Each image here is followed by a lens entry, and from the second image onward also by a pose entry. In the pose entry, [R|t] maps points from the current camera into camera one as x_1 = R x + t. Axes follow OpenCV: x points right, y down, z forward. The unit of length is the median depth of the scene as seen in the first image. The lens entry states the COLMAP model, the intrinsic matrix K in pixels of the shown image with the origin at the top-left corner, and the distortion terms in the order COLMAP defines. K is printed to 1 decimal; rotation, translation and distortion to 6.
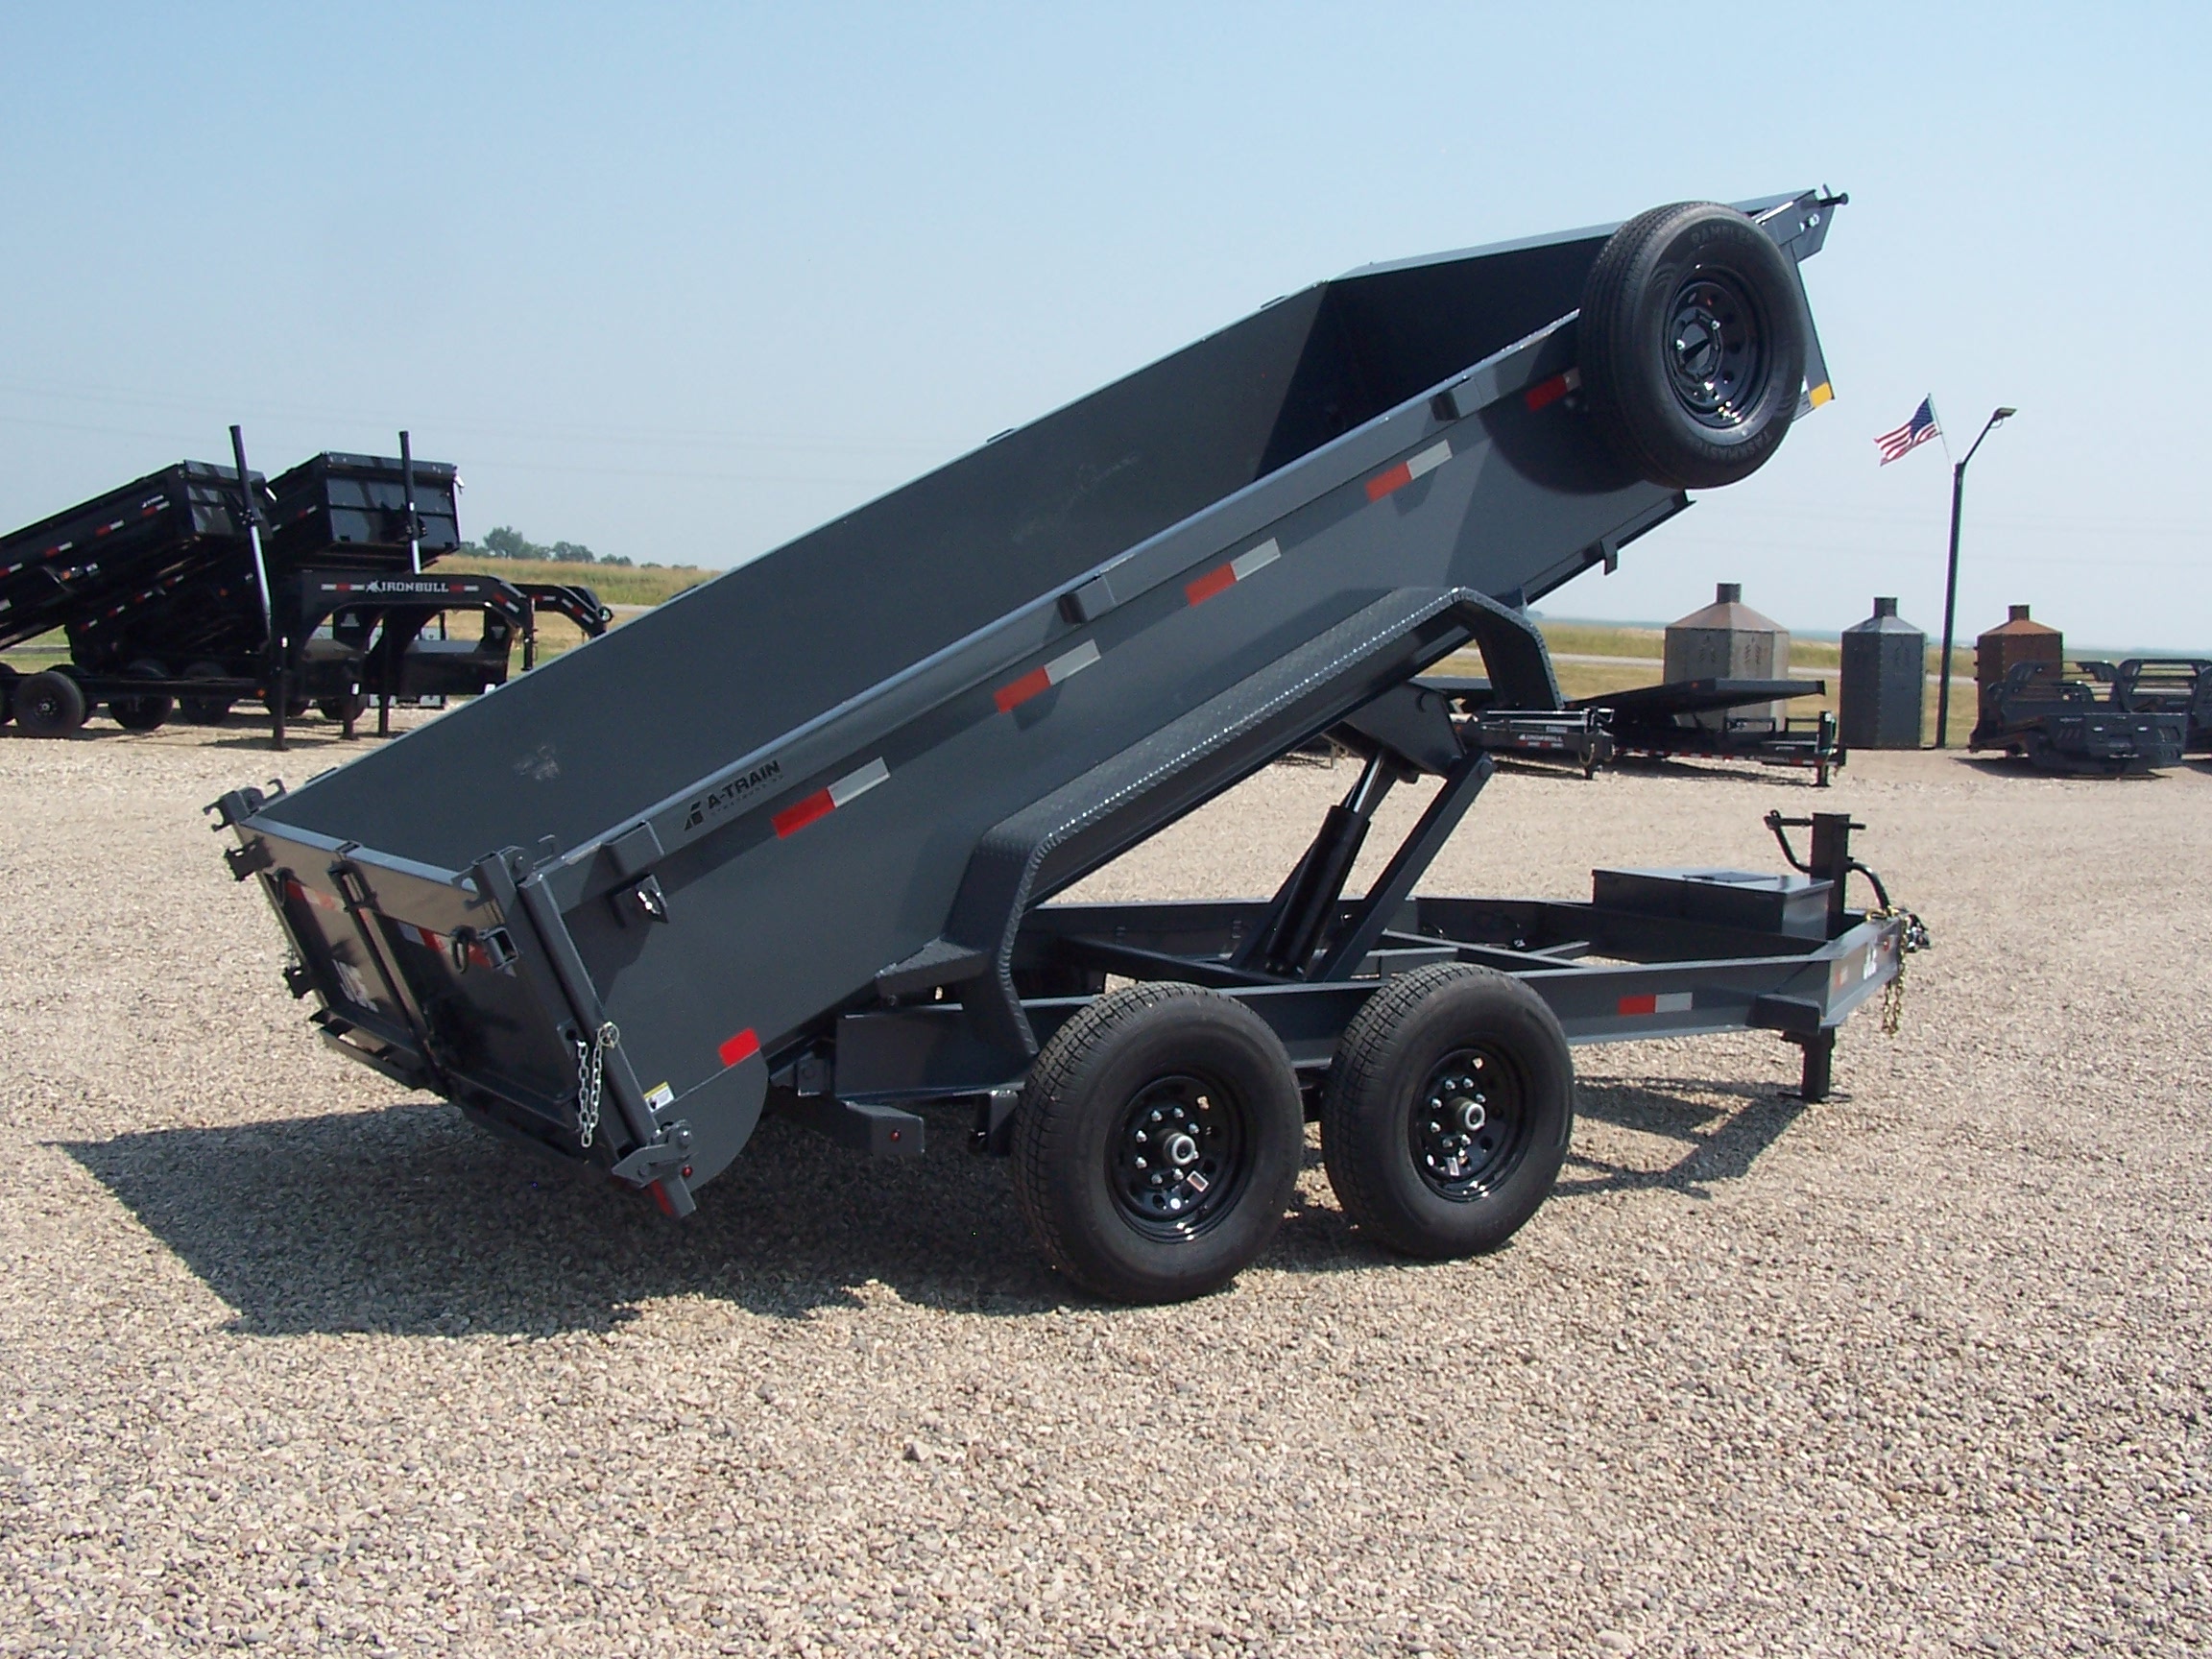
lens RADIAL K [[2703.6, 0, 1050.6], [0, 2703.6, 835.8], [0, 0, 1]] dist [-0.251347, 0.560988]
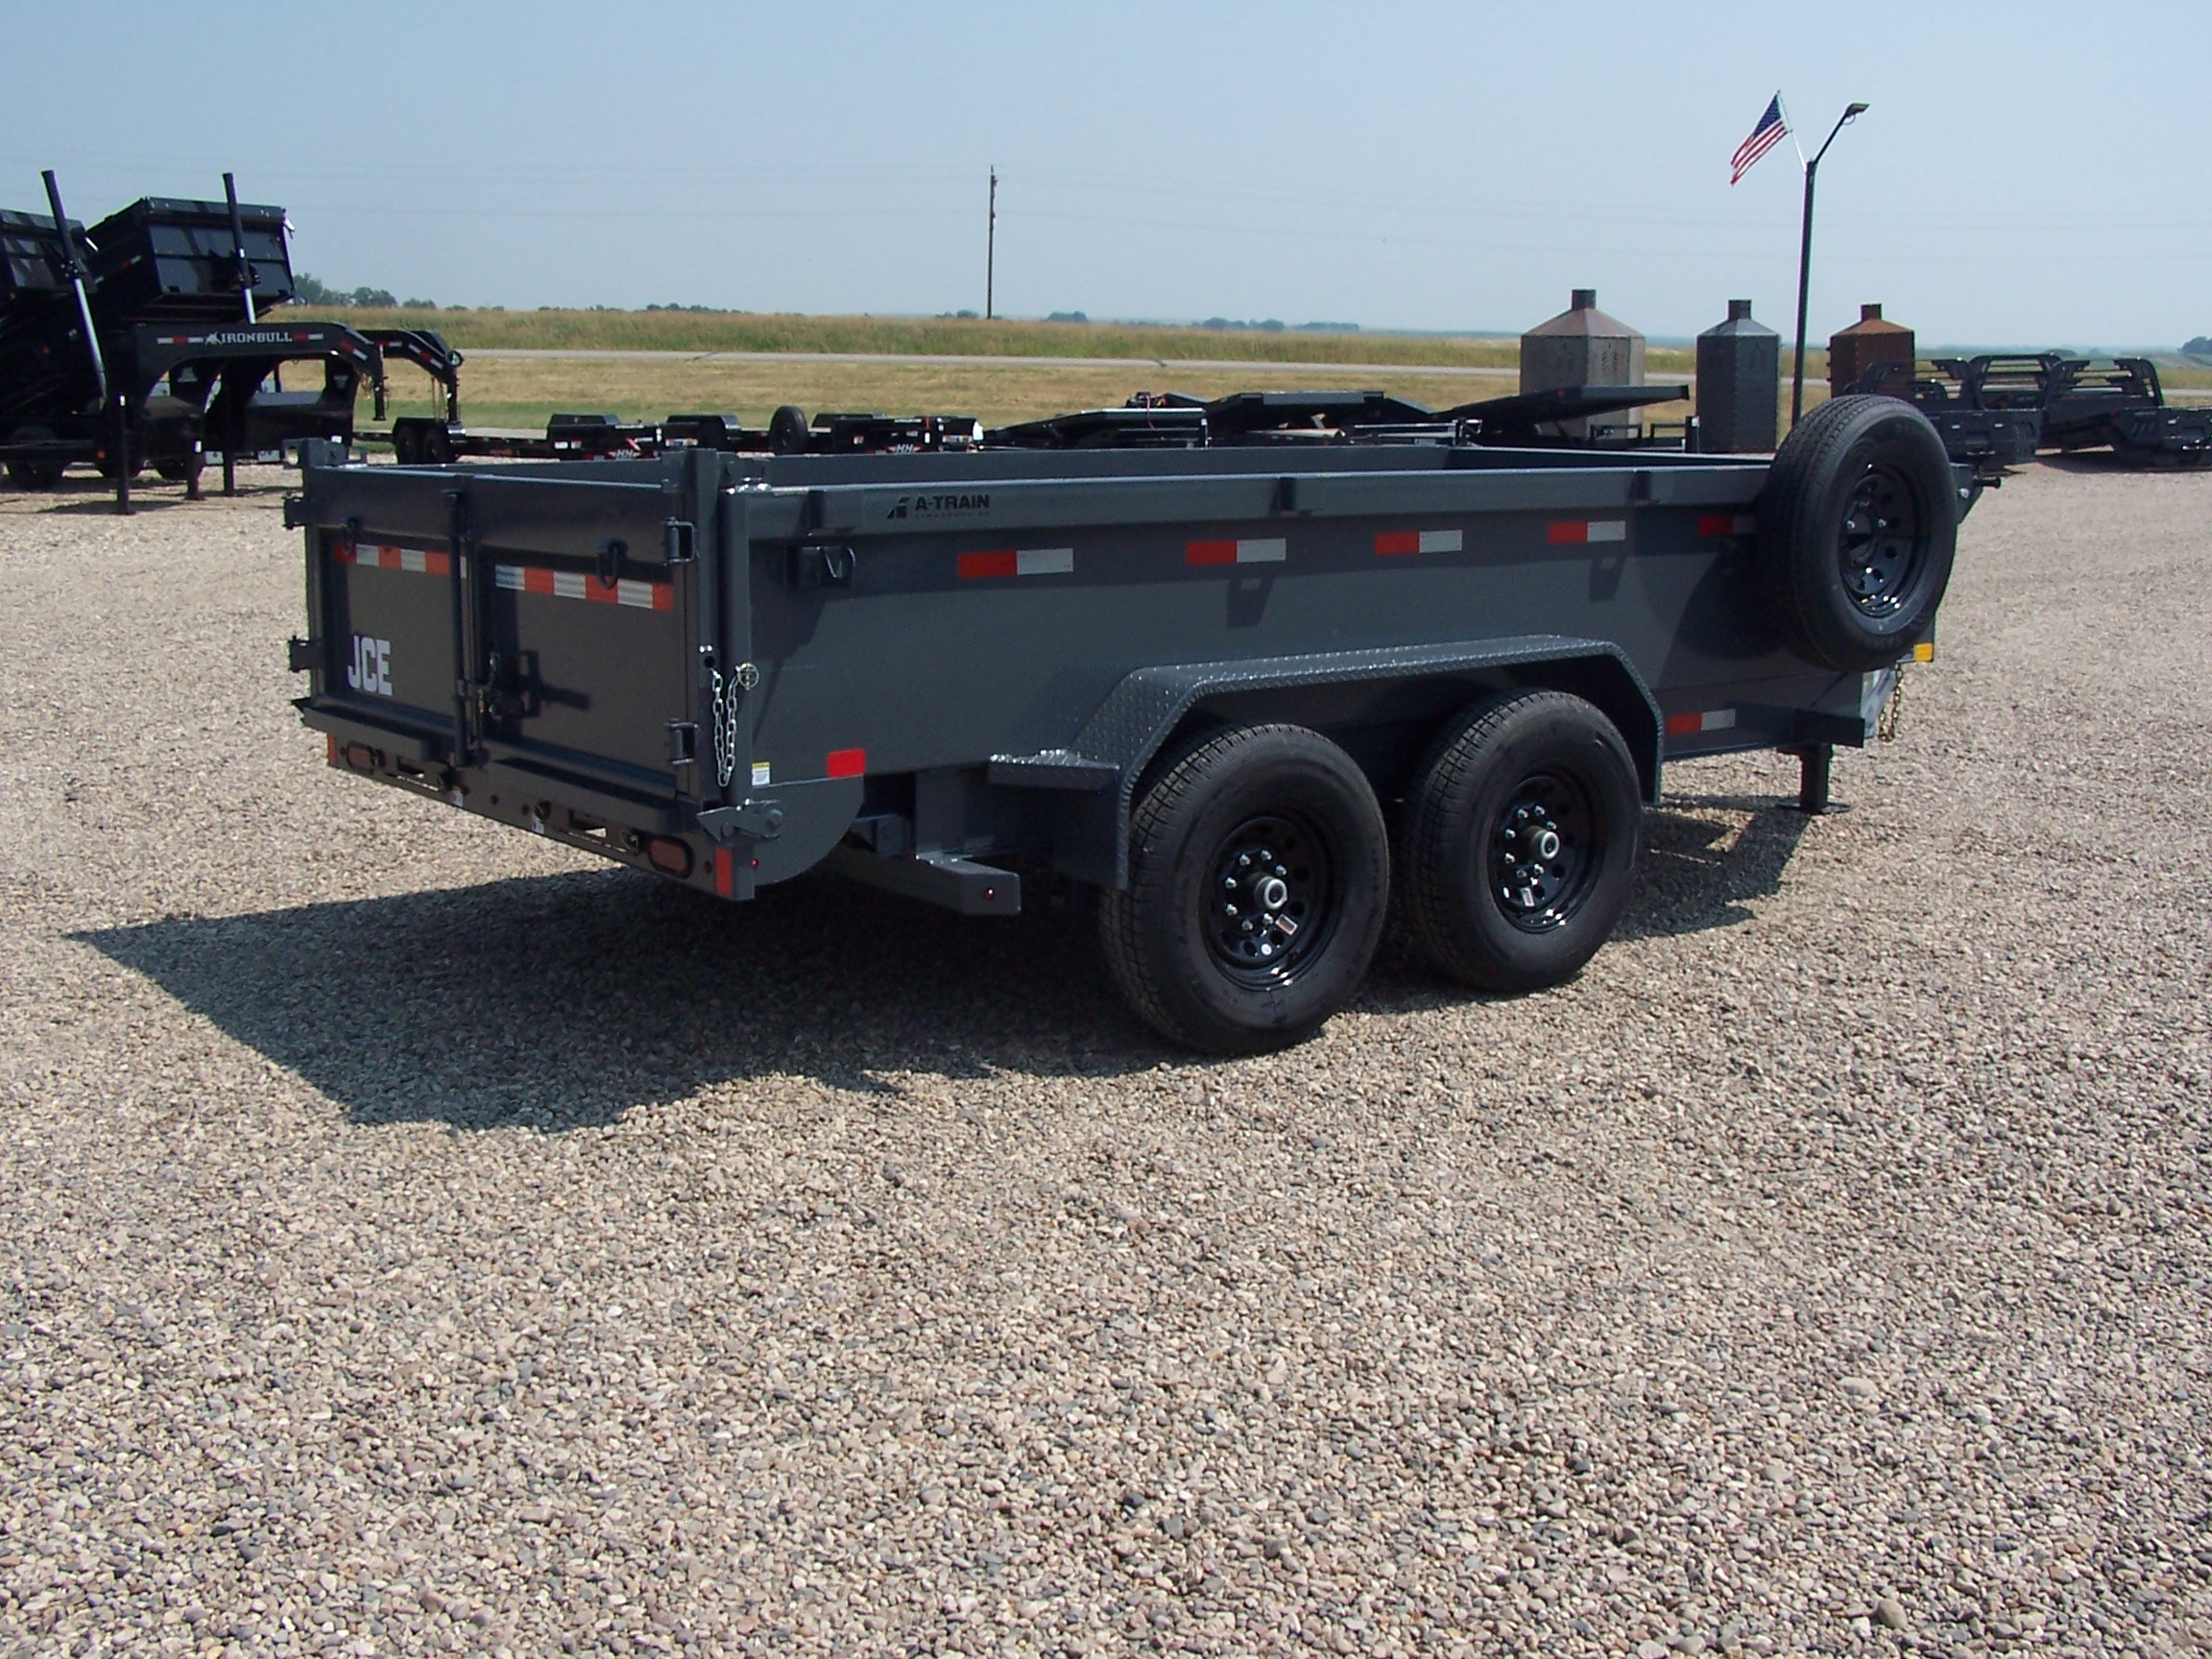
lens RADIAL K [[2703.6, 0, 1050.6], [0, 2703.6, 835.8], [0, 0, 1]] dist [-0.251347, 0.560988]
pose [[0.996329, -0.045043, 0.072795, -0.104595], [0.037493, 0.994083, 0.101946, -0.004401], [-0.076956, -0.098843, 0.992123, 0.060080]]
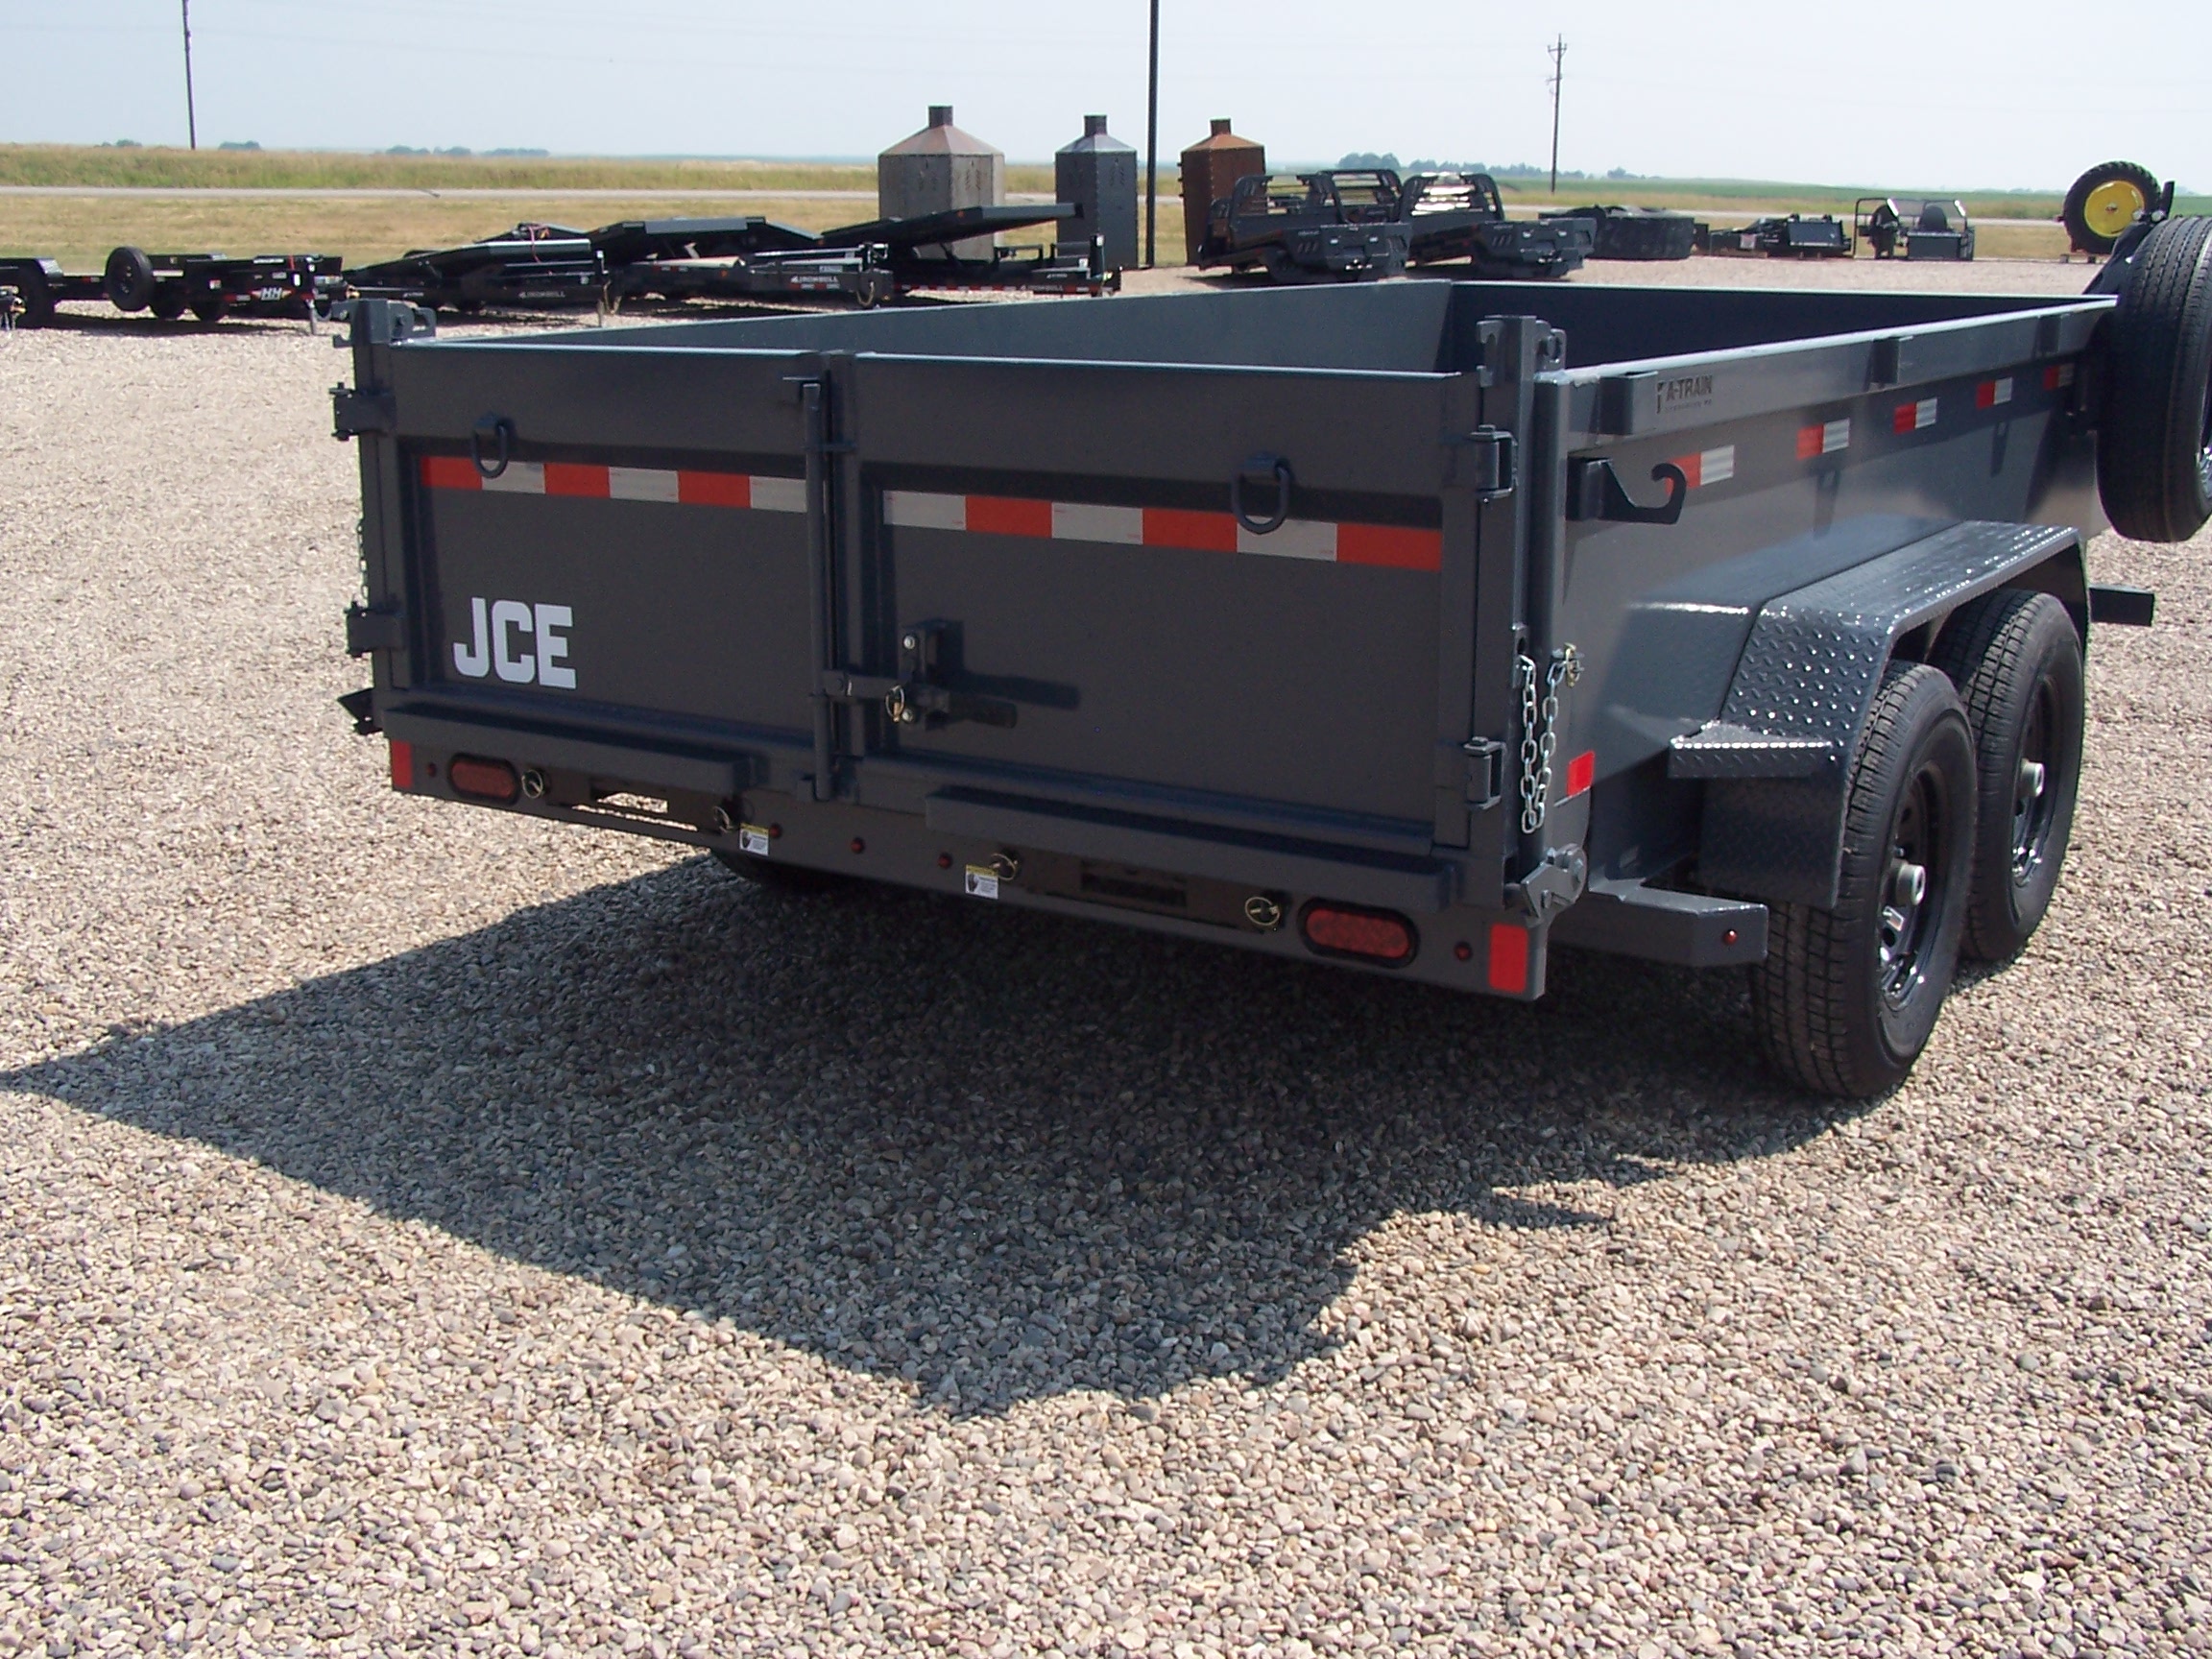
lens RADIAL K [[2626.9, 0, 1106.0], [0, 2626.9, 829.5], [0, 0, 1]] dist [-0.230965, 0.478094]
pose [[0.905778, -0.133931, 0.402031, -0.439705], [0.061903, 0.980382, 0.187132, -0.044619], [-0.419207, -0.144614, 0.896299, 0.459745]]
